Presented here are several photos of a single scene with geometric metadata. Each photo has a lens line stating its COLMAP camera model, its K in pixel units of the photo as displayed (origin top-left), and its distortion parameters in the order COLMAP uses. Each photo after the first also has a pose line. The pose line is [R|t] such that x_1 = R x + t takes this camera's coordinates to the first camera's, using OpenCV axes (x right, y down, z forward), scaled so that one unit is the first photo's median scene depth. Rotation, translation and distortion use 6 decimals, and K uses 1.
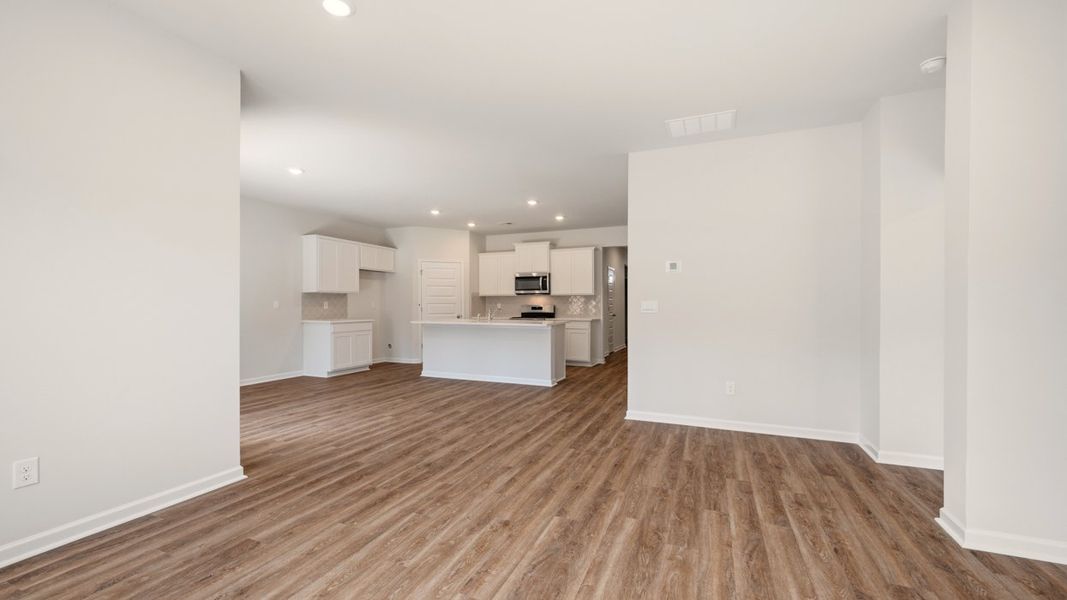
lens RADIAL K [[423.1, 0, 536.2], [0, 423.1, 308.6], [0, 0, 1]] dist [0.001398, -0.000163]
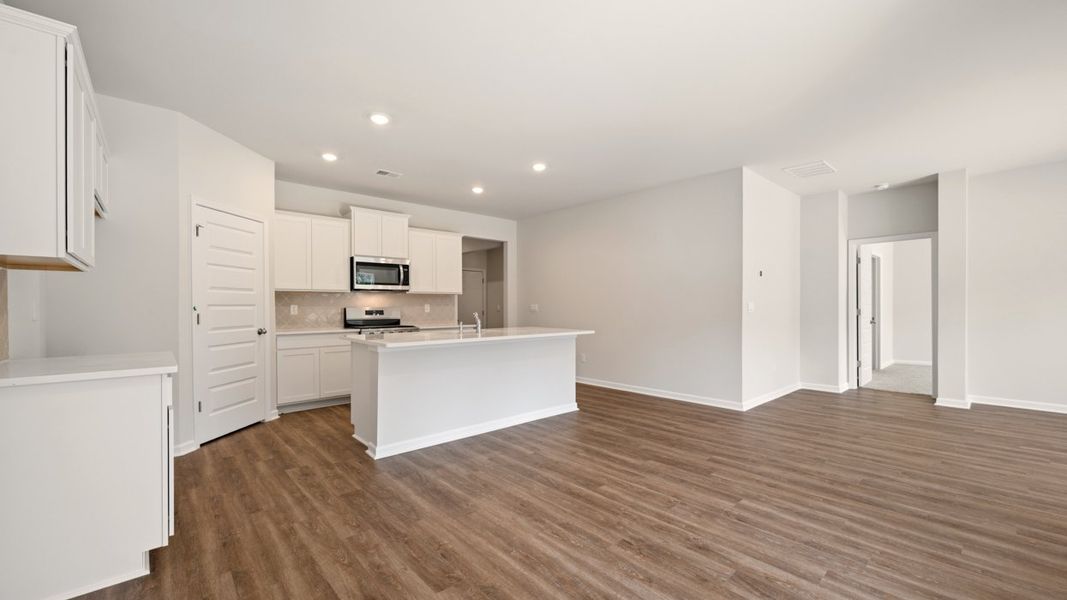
lens RADIAL K [[423.1, 0, 538.0], [0, 423.1, 306.1], [0, 0, 1]] dist [0.001398, -0.000163]
pose [[0.421580, 0.000107, 0.906791, -1.144641], [0.012618, 0.999902, -0.005984, -0.008877], [-0.906703, 0.013965, 0.421537, 1.177446]]
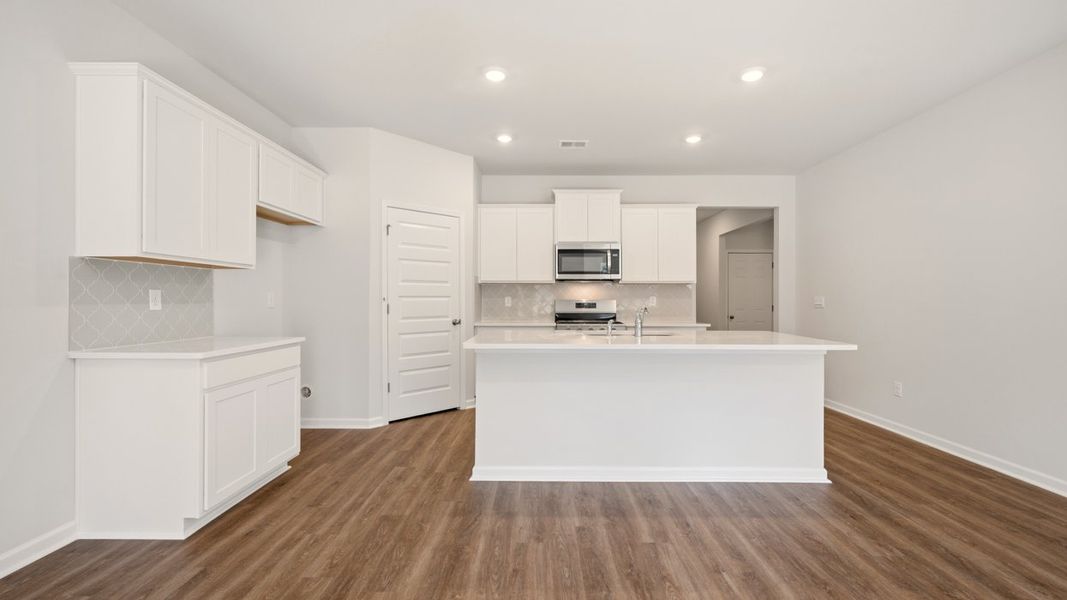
lens RADIAL K [[441.7, 0, 535.2], [0, 441.7, 300.2], [0, 0, 1]] dist [0.000253, 0.001570]
pose [[0.924895, 0.001127, 0.380220, -0.688350], [0.001919, 0.999969, -0.007633, -0.008658], [-0.380217, 0.007789, 0.924864, 1.100758]]
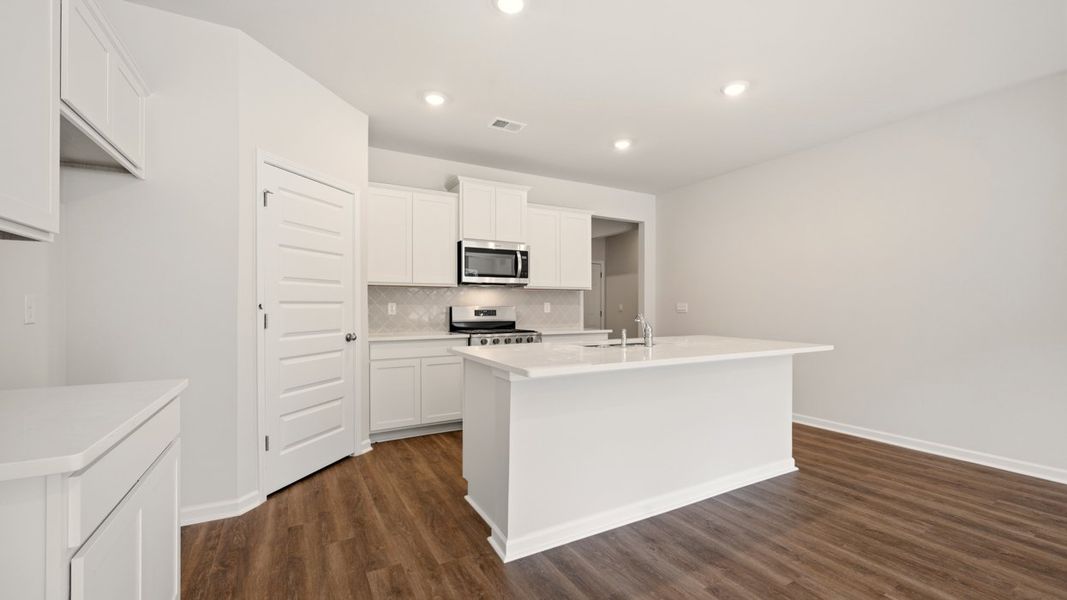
lens RADIAL K [[441.7, 0, 537.4], [0, 441.7, 301.8], [0, 0, 1]] dist [0.000253, 0.001570]
pose [[0.609209, 0.008105, 0.792968, -0.905137], [0.007684, 0.999840, -0.016123, -0.011932], [-0.792972, 0.015916, 0.609050, 1.484410]]
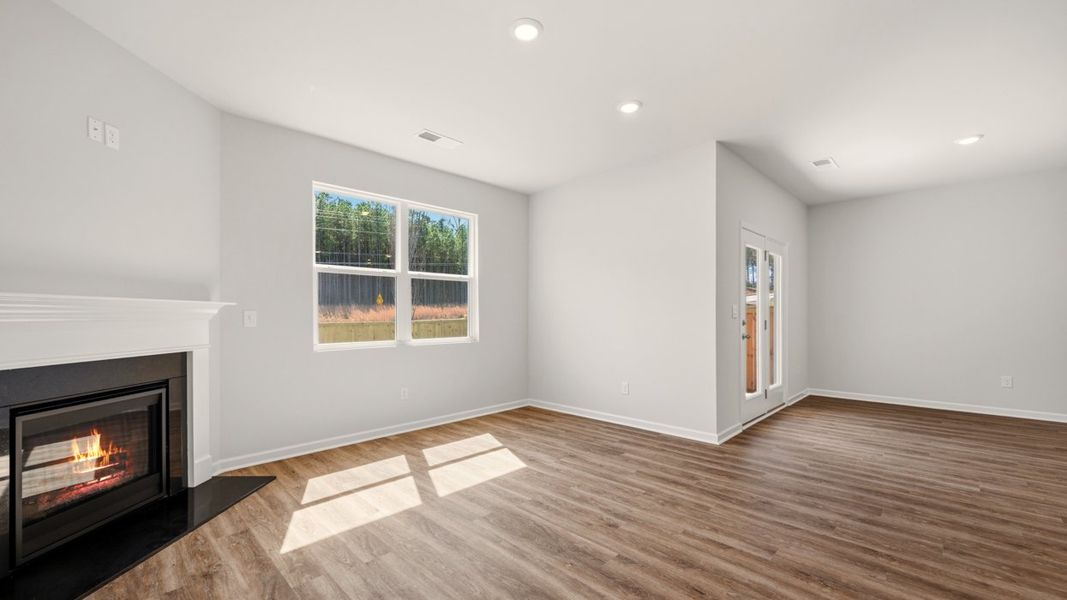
lens RADIAL K [[423.1, 0, 534.5], [0, 423.1, 318.3], [0, 0, 1]] dist [0.001398, -0.000163]
pose [[-0.374855, 0.003912, -0.927075, 0.575795], [-0.003416, 0.999978, 0.005601, -0.002052], [0.927077, 0.005267, -0.374833, 0.727048]]
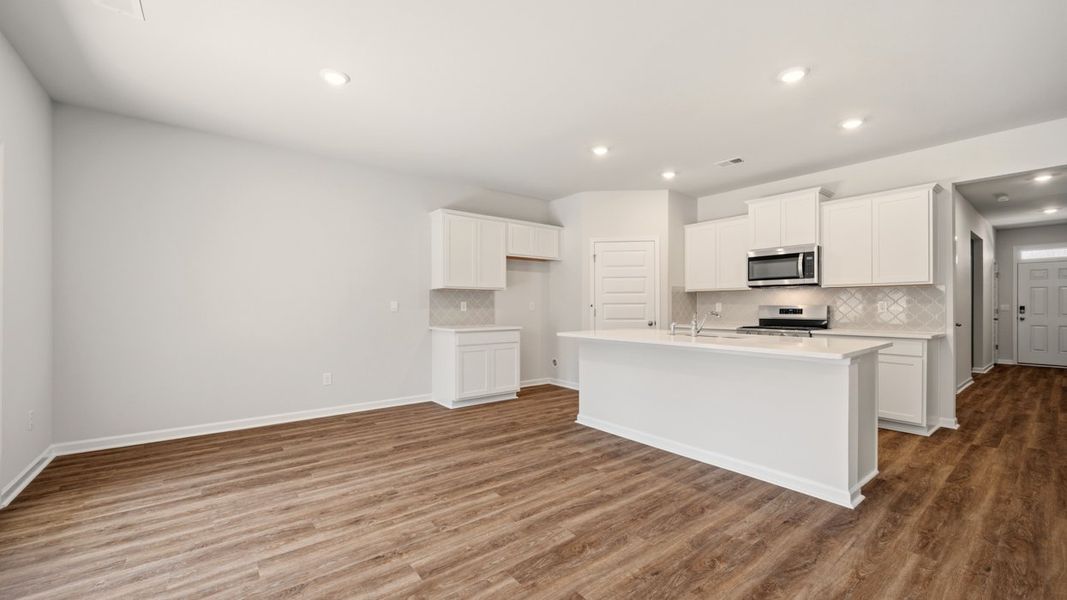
lens RADIAL K [[423.1, 0, 540.2], [0, 423.1, 306.5], [0, 0, 1]] dist [0.001398, -0.000163]
pose [[0.877297, -0.000989, -0.479947, -0.048203], [-0.002950, 0.999968, -0.007452, -0.004719], [0.479939, 0.007953, 0.877266, 0.813410]]
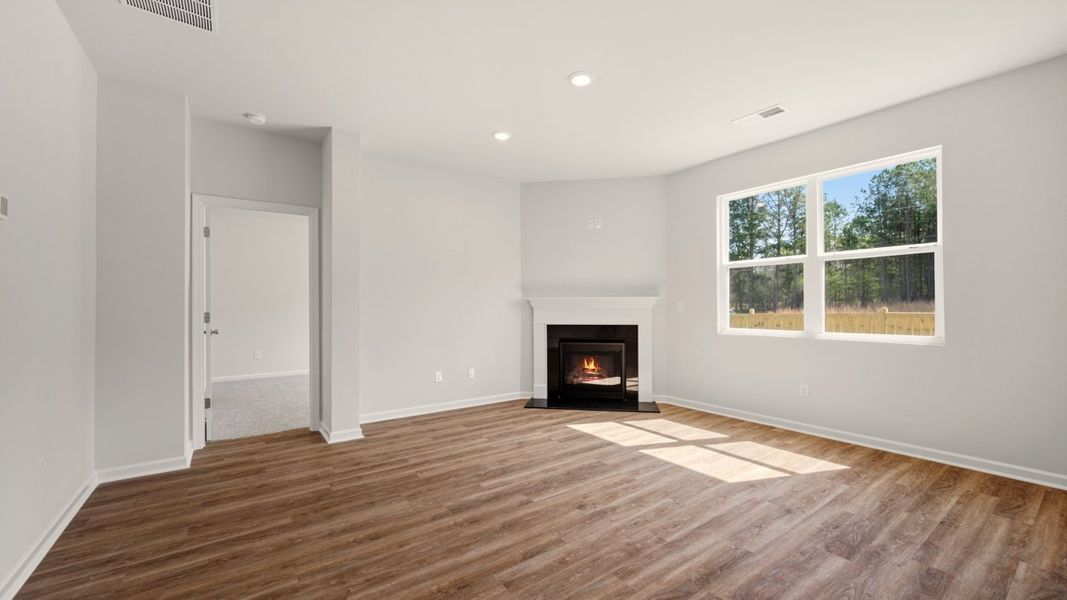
lens RADIAL K [[423.1, 0, 540.4], [0, 423.1, 306.4], [0, 0, 1]] dist [0.001398, -0.000163]
pose [[-0.858133, 0.000579, 0.513426, -0.323988], [0.005386, 0.999954, 0.007873, -0.008545], [-0.513399, 0.009522, -0.858097, 1.190321]]
